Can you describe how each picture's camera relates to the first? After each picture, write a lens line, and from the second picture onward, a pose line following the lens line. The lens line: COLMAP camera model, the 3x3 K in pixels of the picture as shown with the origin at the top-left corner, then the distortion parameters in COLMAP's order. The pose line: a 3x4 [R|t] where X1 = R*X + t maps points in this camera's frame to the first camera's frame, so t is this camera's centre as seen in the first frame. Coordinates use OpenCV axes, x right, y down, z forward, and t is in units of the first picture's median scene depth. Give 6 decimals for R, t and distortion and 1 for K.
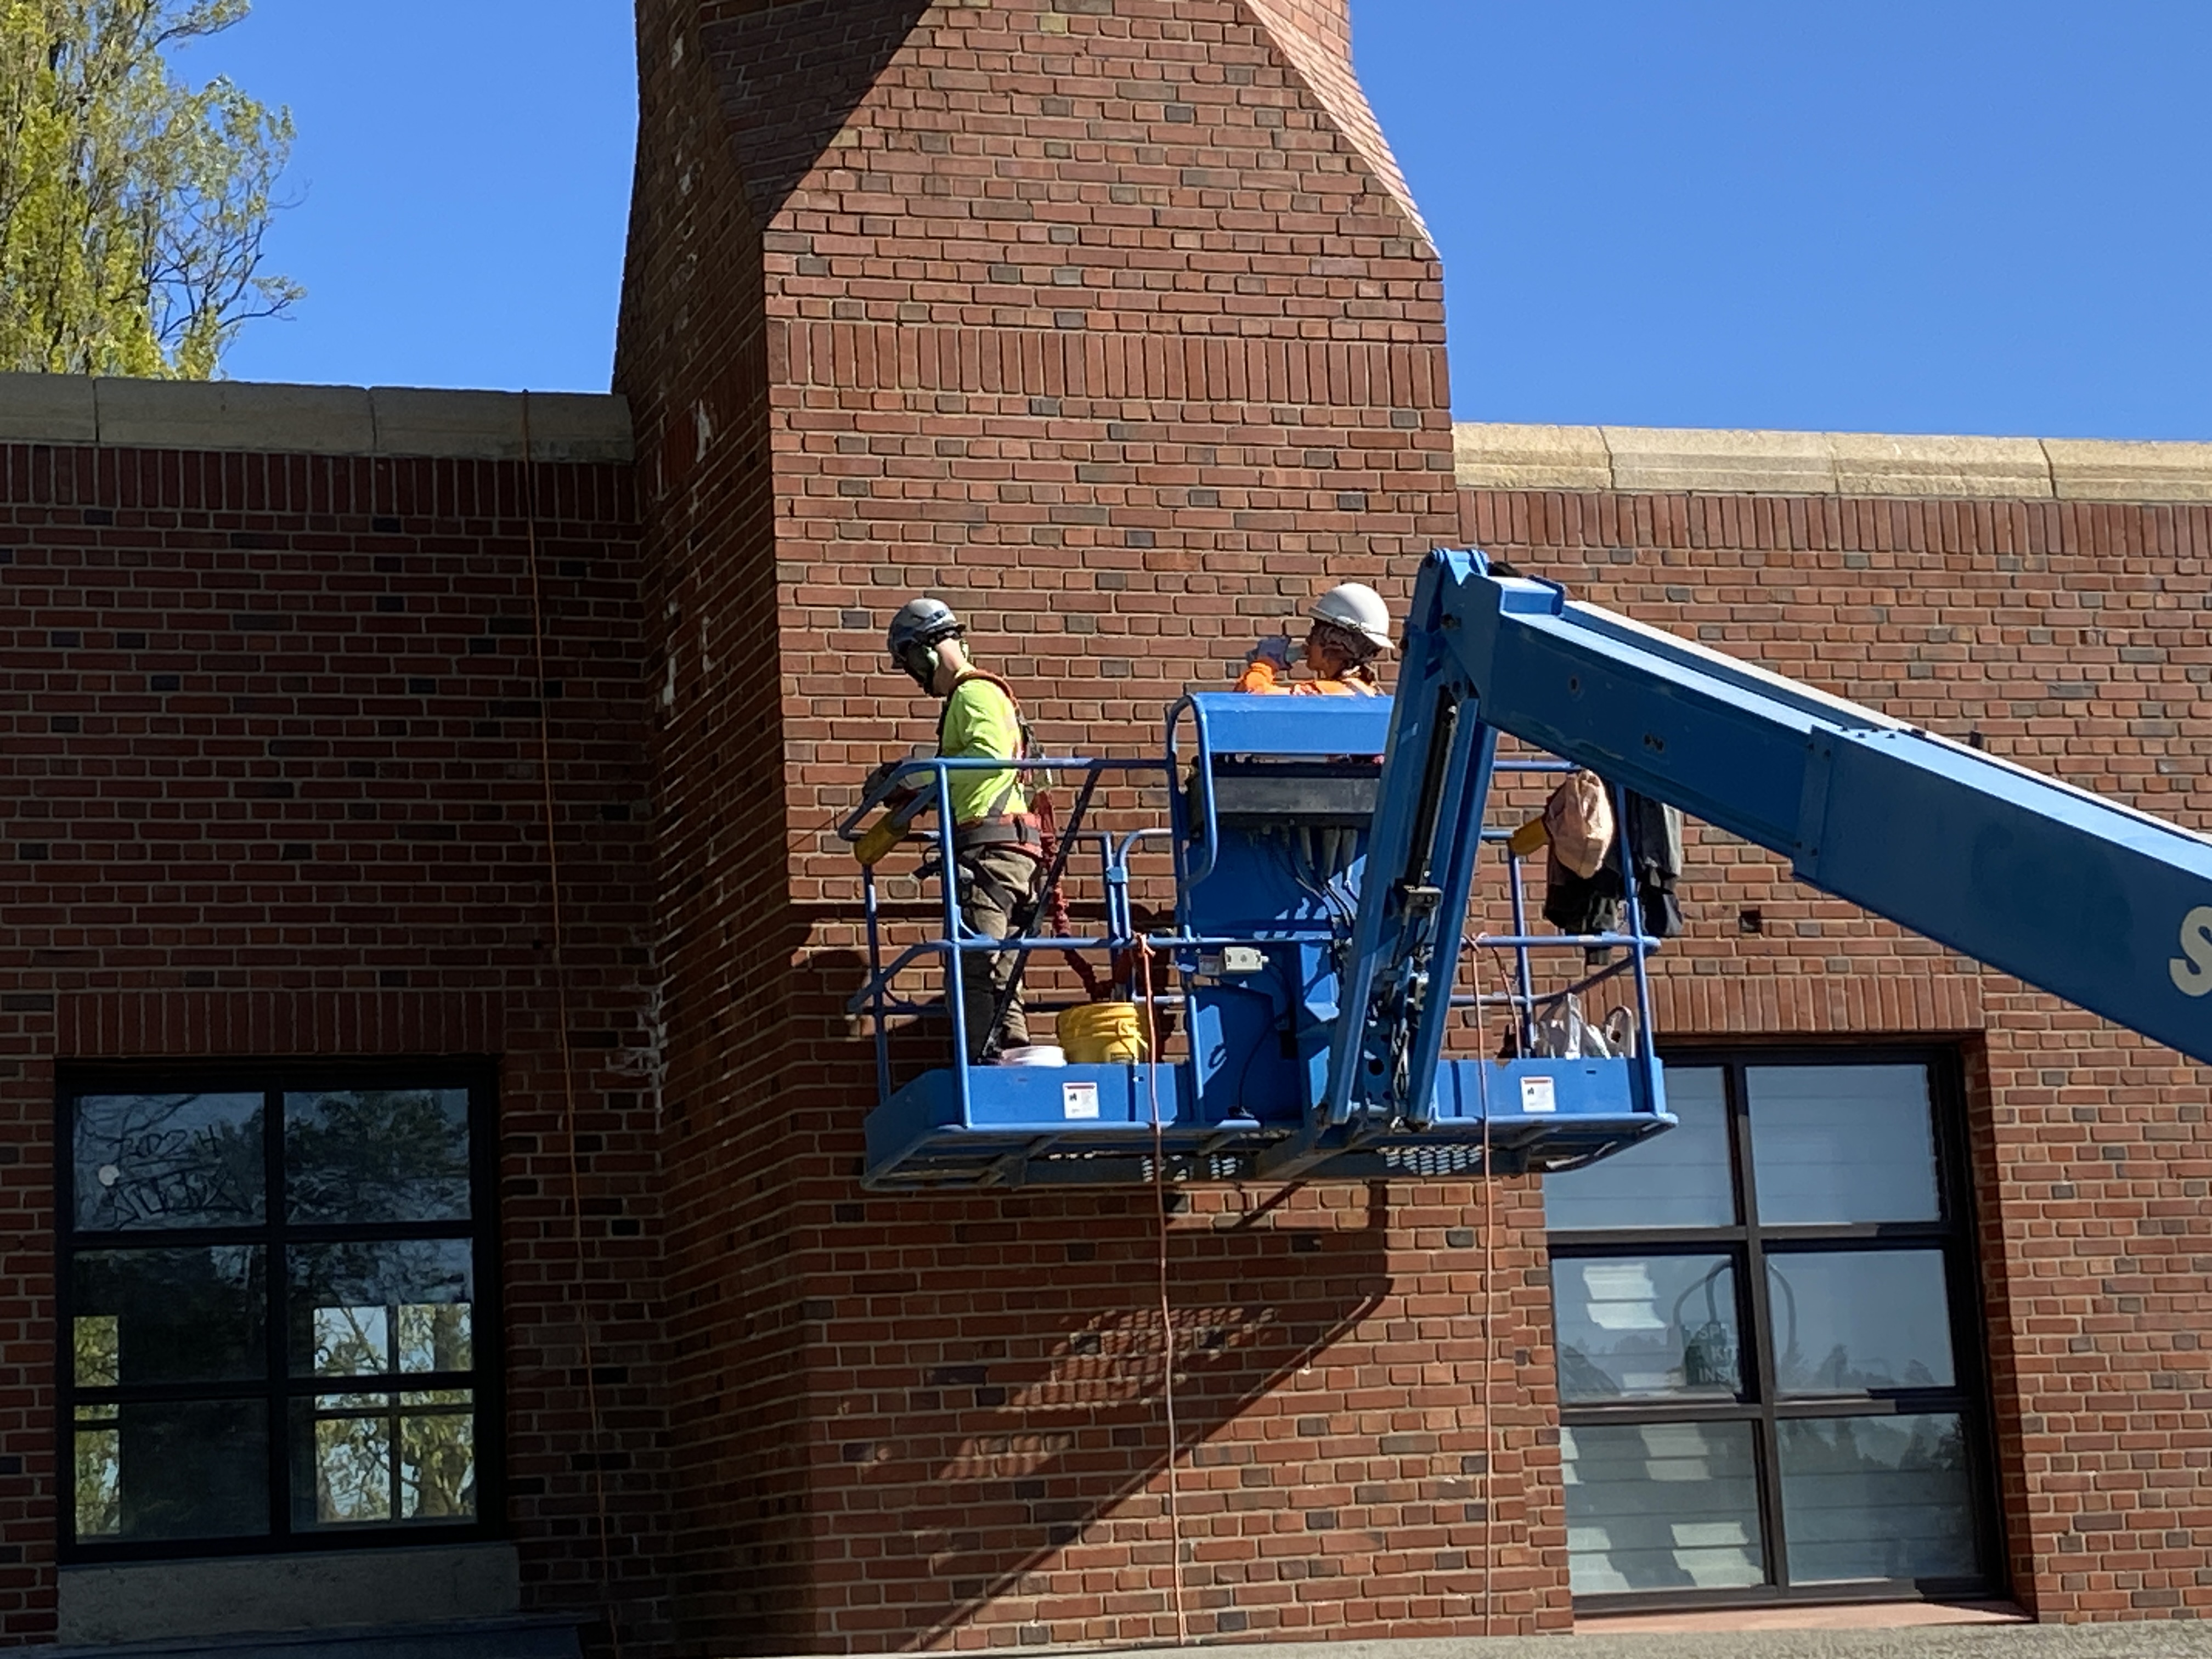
lens RADIAL K [[4676.1, 0, 1108.4], [0, 4676.1, 822.5], [0, 0, 1]] dist [0.067752, 0.000000]
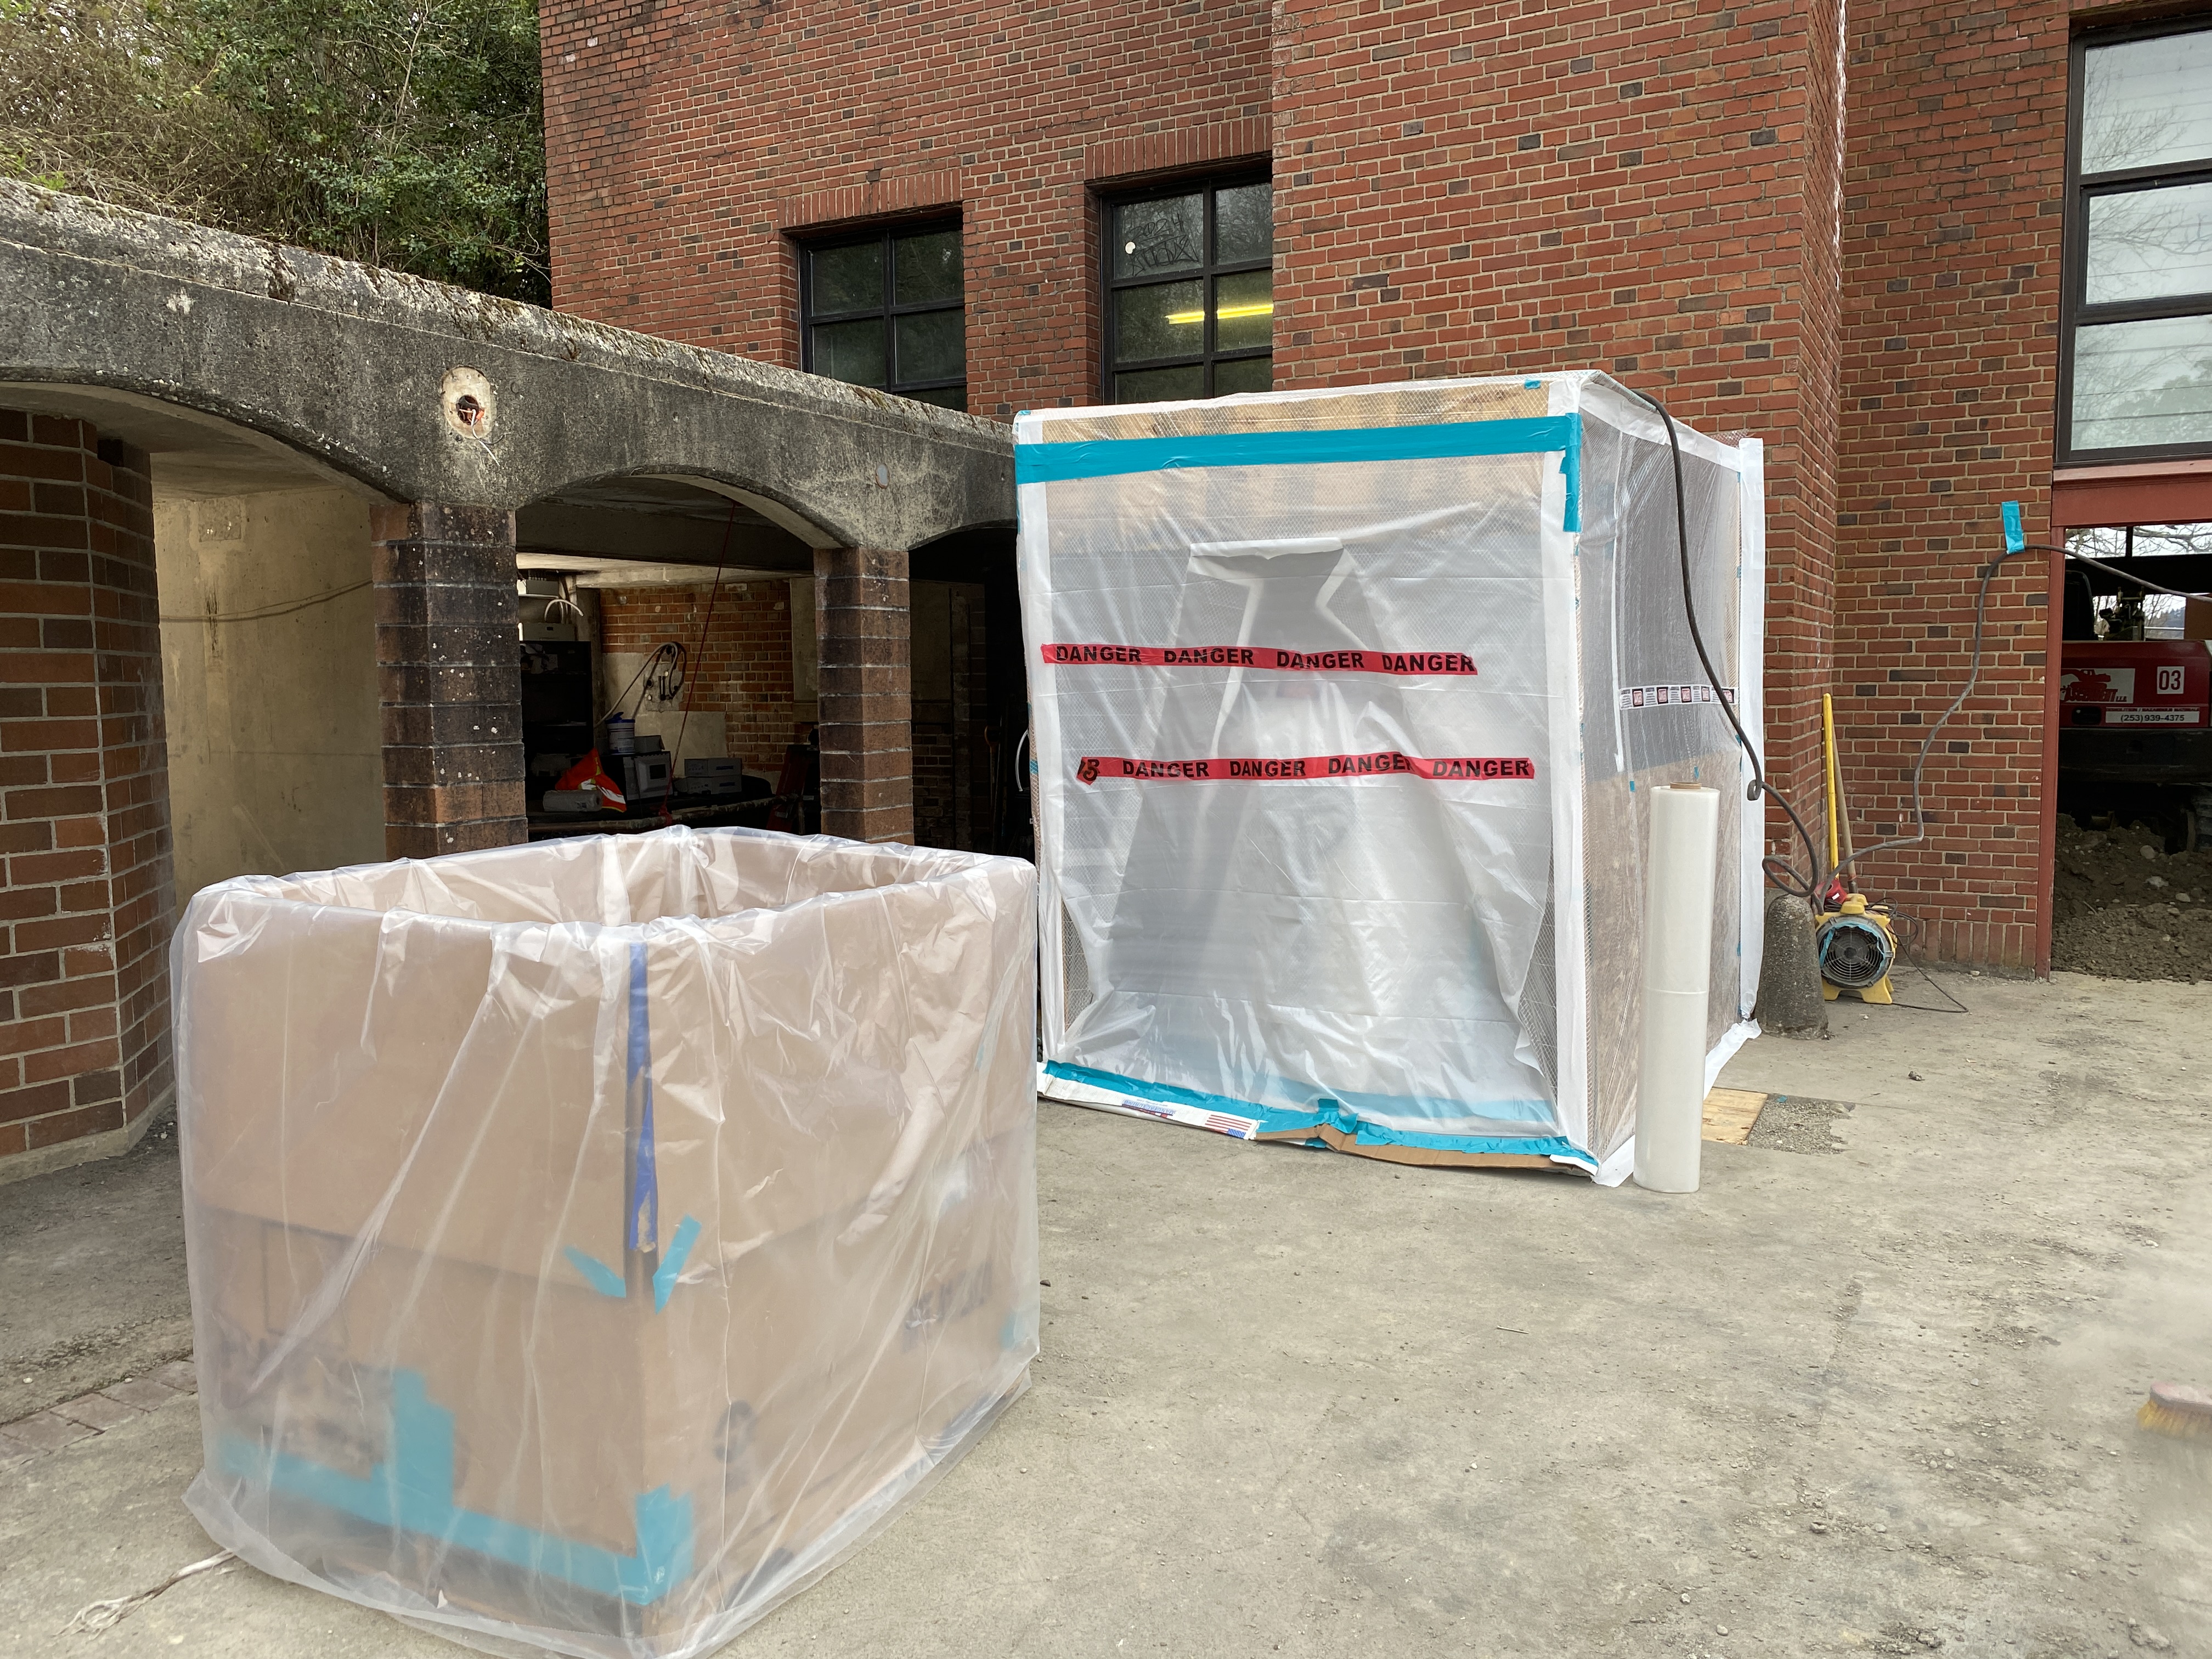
lens RADIAL K [[1697.1, 0, 1093.2], [0, 1697.1, 796.0], [0, 0, 1]] dist [0.032255, -0.016118]
pose [[0.703892, 0.093160, -0.704171, 0.285919], [0.100308, 0.968390, 0.228384, 0.133707], [0.703188, -0.231391, 0.672298, 0.490218]]
